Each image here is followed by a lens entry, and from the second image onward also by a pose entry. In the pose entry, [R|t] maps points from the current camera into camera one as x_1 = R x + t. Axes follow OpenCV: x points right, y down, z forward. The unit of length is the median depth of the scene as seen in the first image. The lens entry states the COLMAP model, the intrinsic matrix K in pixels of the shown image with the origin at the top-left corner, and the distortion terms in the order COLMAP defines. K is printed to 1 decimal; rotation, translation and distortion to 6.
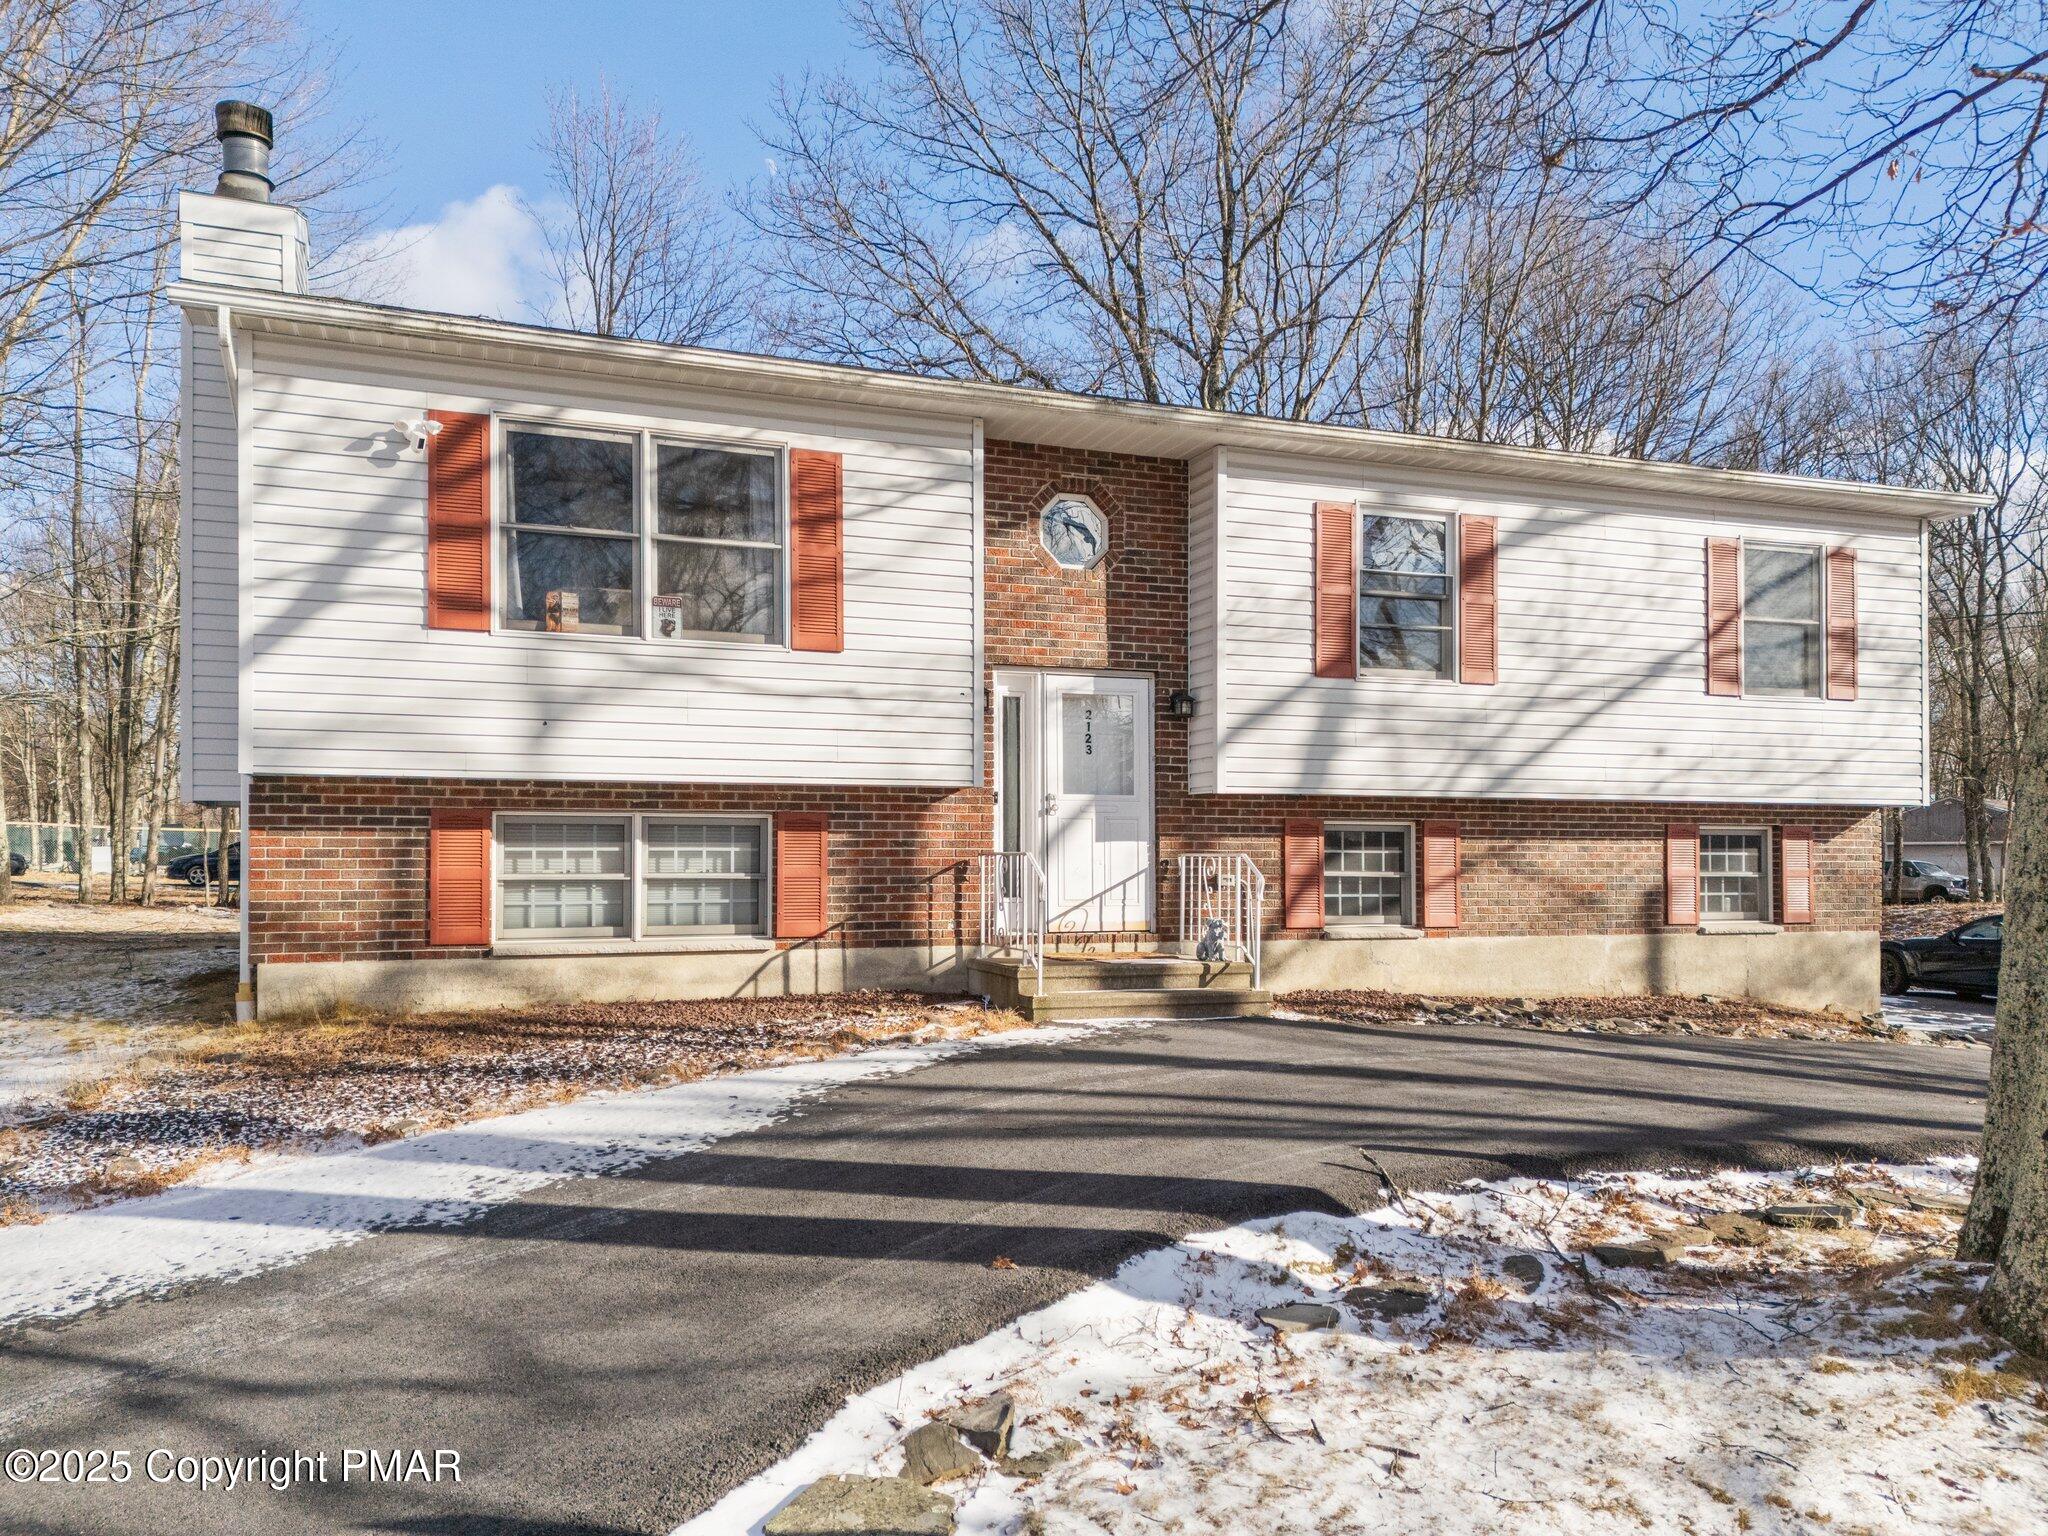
lens RADIAL K [[1528.3, 0, 1026.2], [0, 1528.3, 798.3], [0, 0, 1]] dist [0.075024, -0.080363]
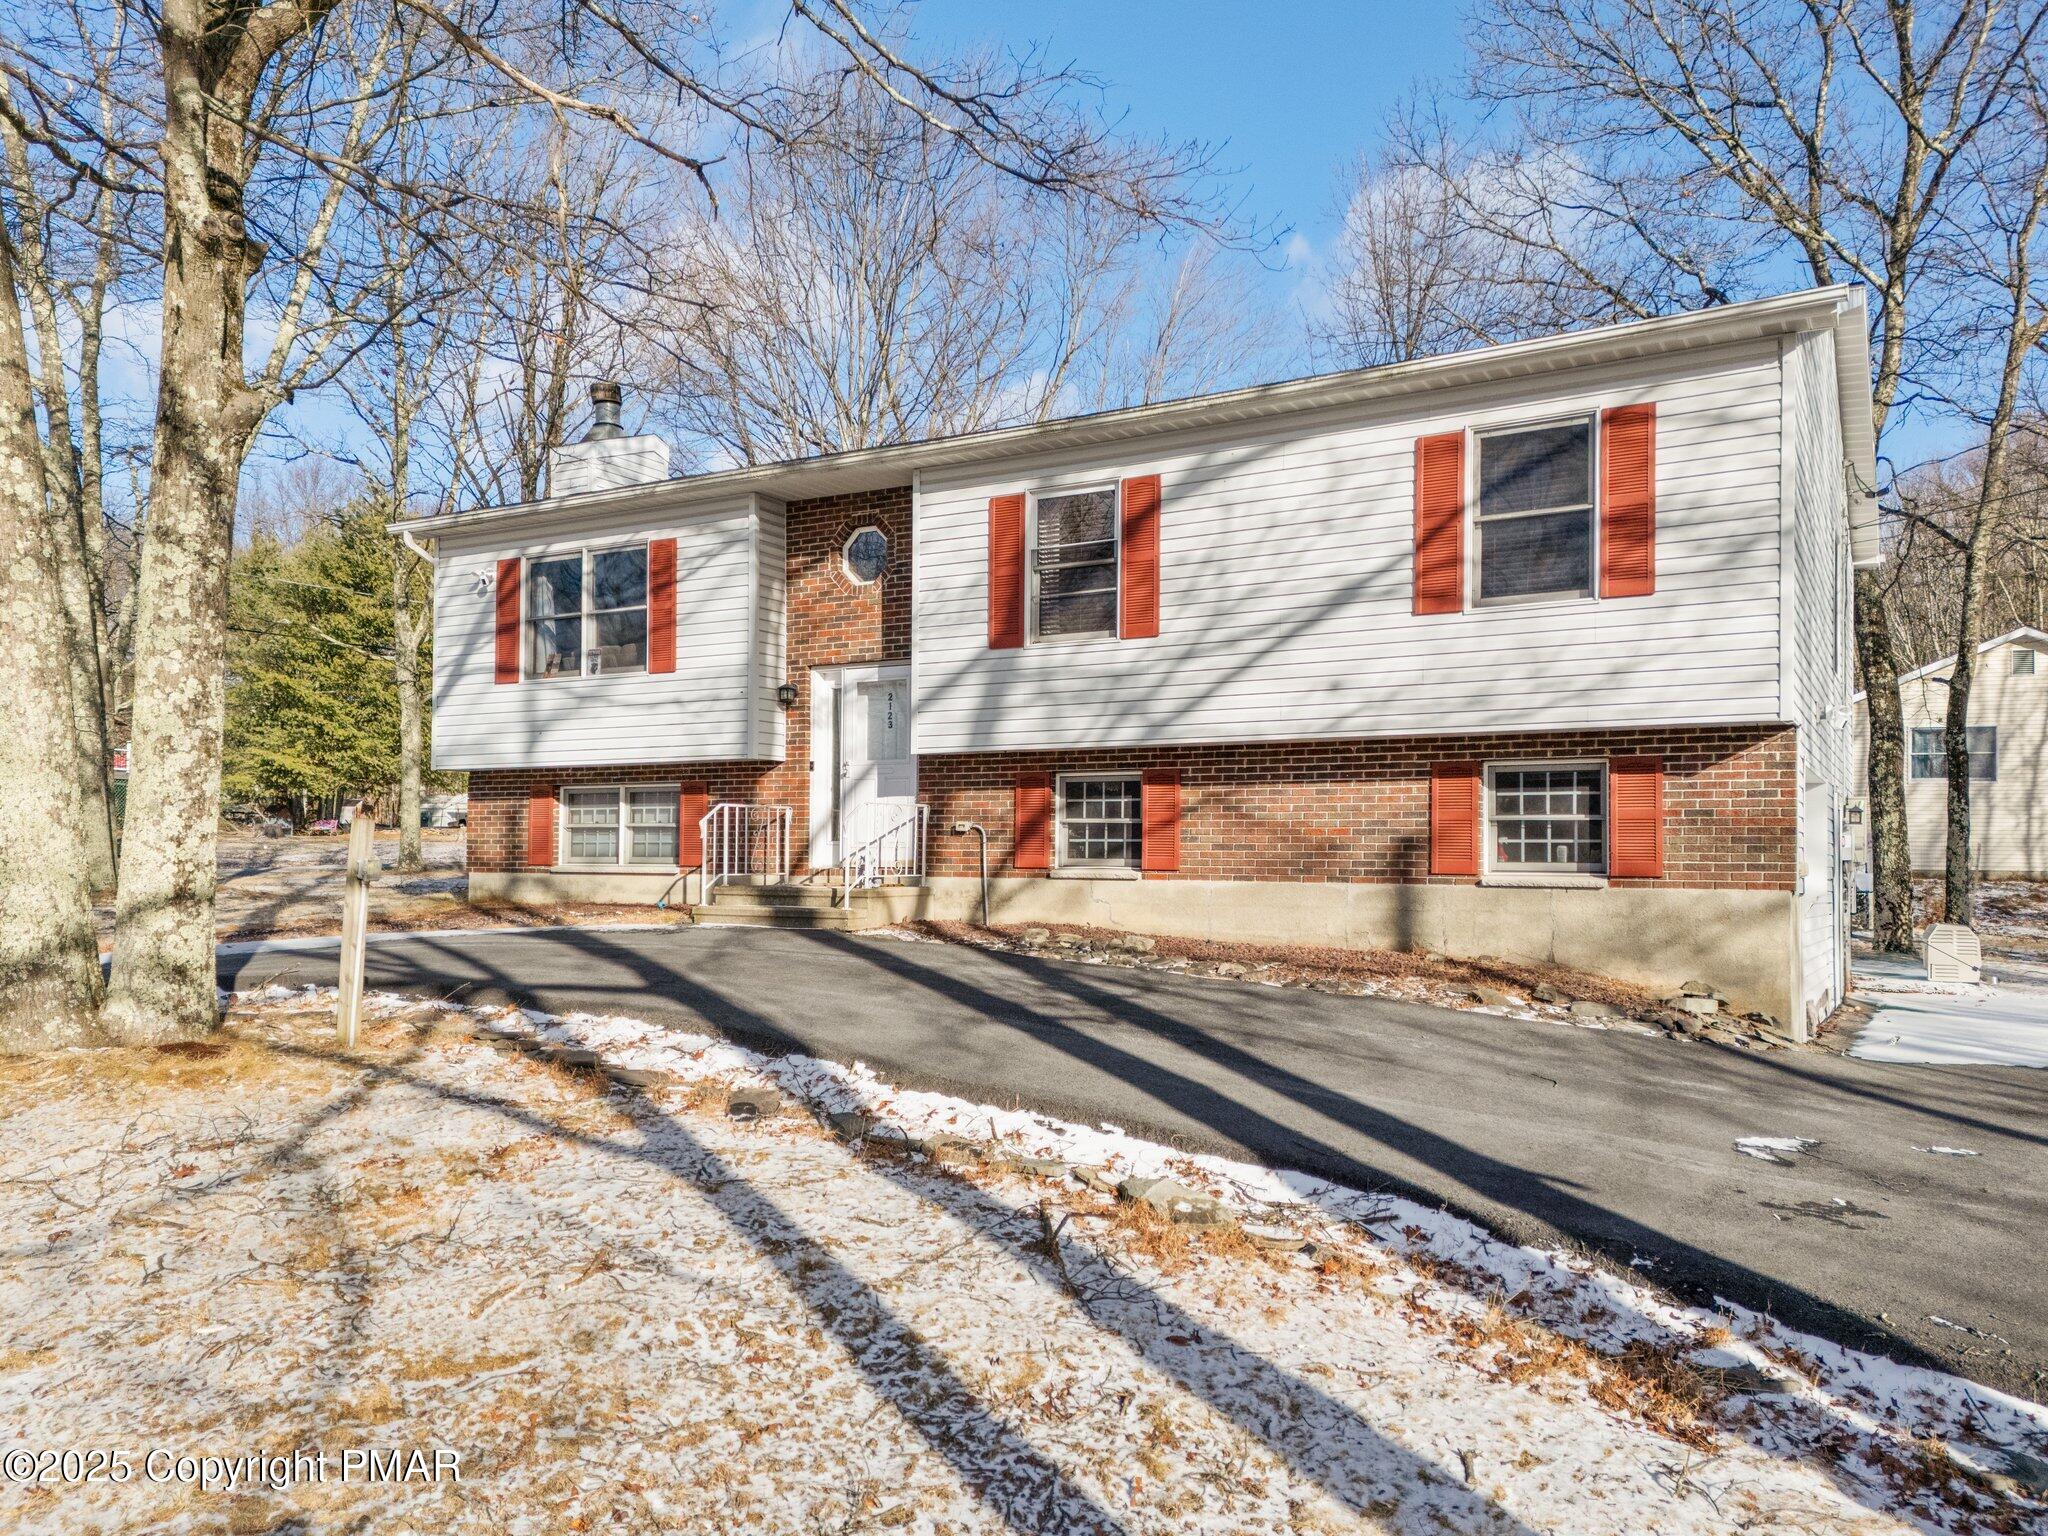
lens RADIAL K [[1519.4, 0, 1024.0], [0, 1519.4, 768.0], [0, 0, 1]] dist [0.081469, -0.074210]
pose [[0.626808, -0.041821, -0.778051, 1.185410], [0.029785, 0.999115, -0.029708, 0.049052], [0.778604, -0.004554, 0.627499, 0.323362]]
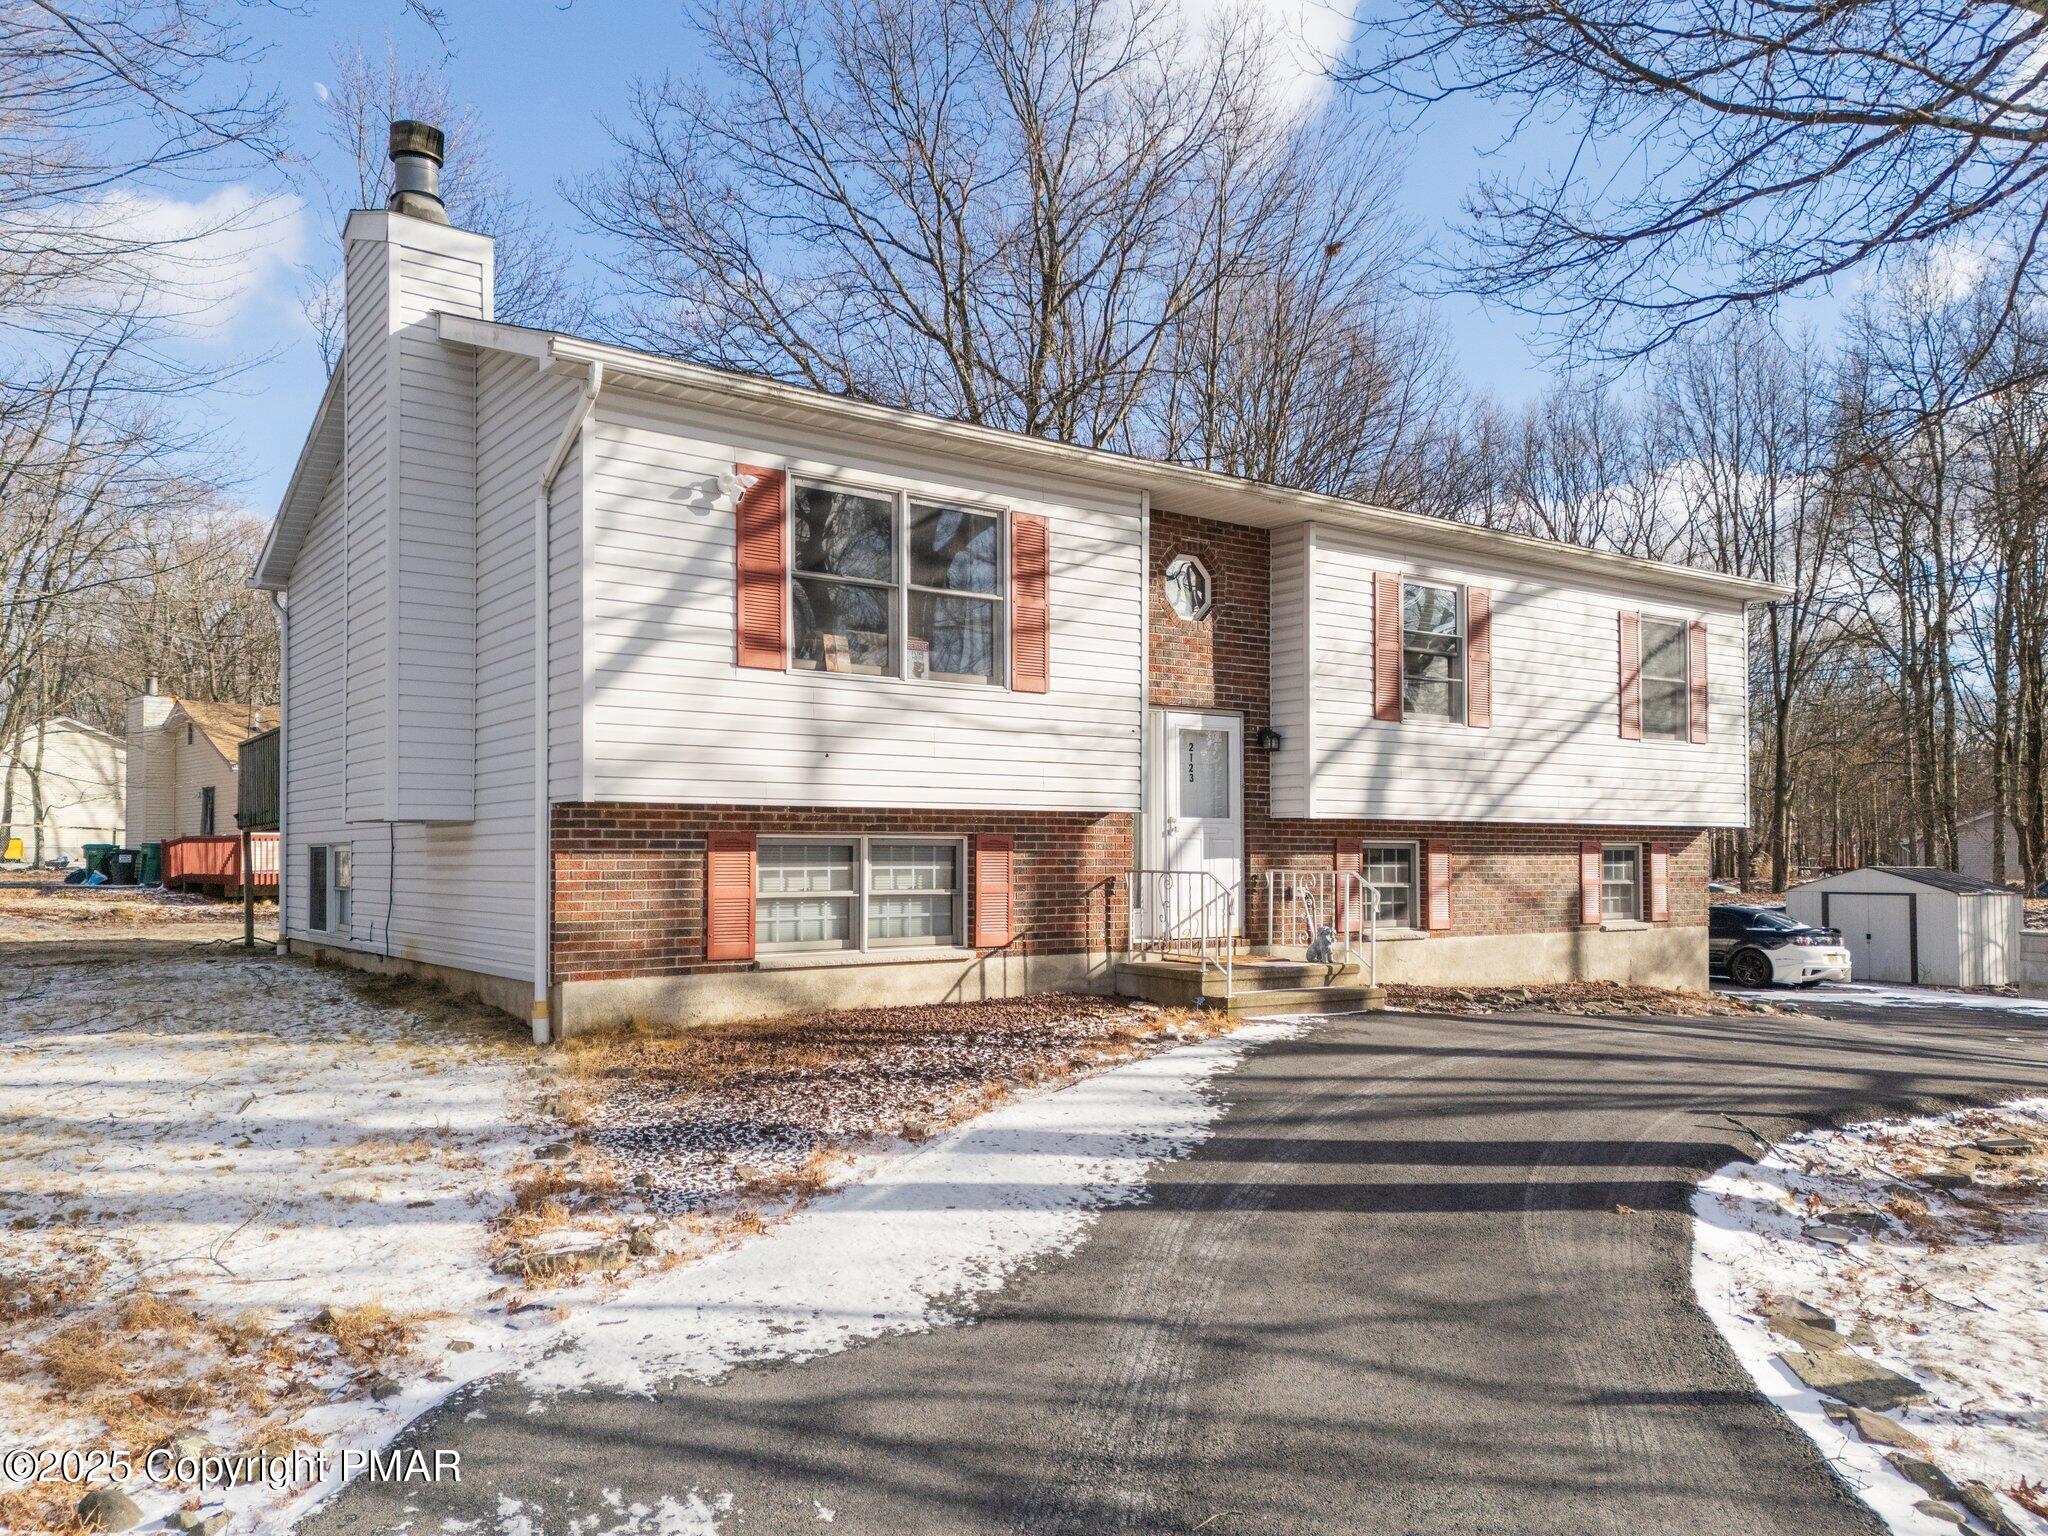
lens RADIAL K [[1519.4, 0, 1024.0], [0, 1519.4, 768.0], [0, 0, 1]] dist [0.081469, -0.074210]
pose [[0.963719, 0.016739, 0.266395, -0.417127], [-0.013977, 0.999827, -0.012262, -0.025463], [-0.266554, 0.008094, 0.963786, -0.068240]]
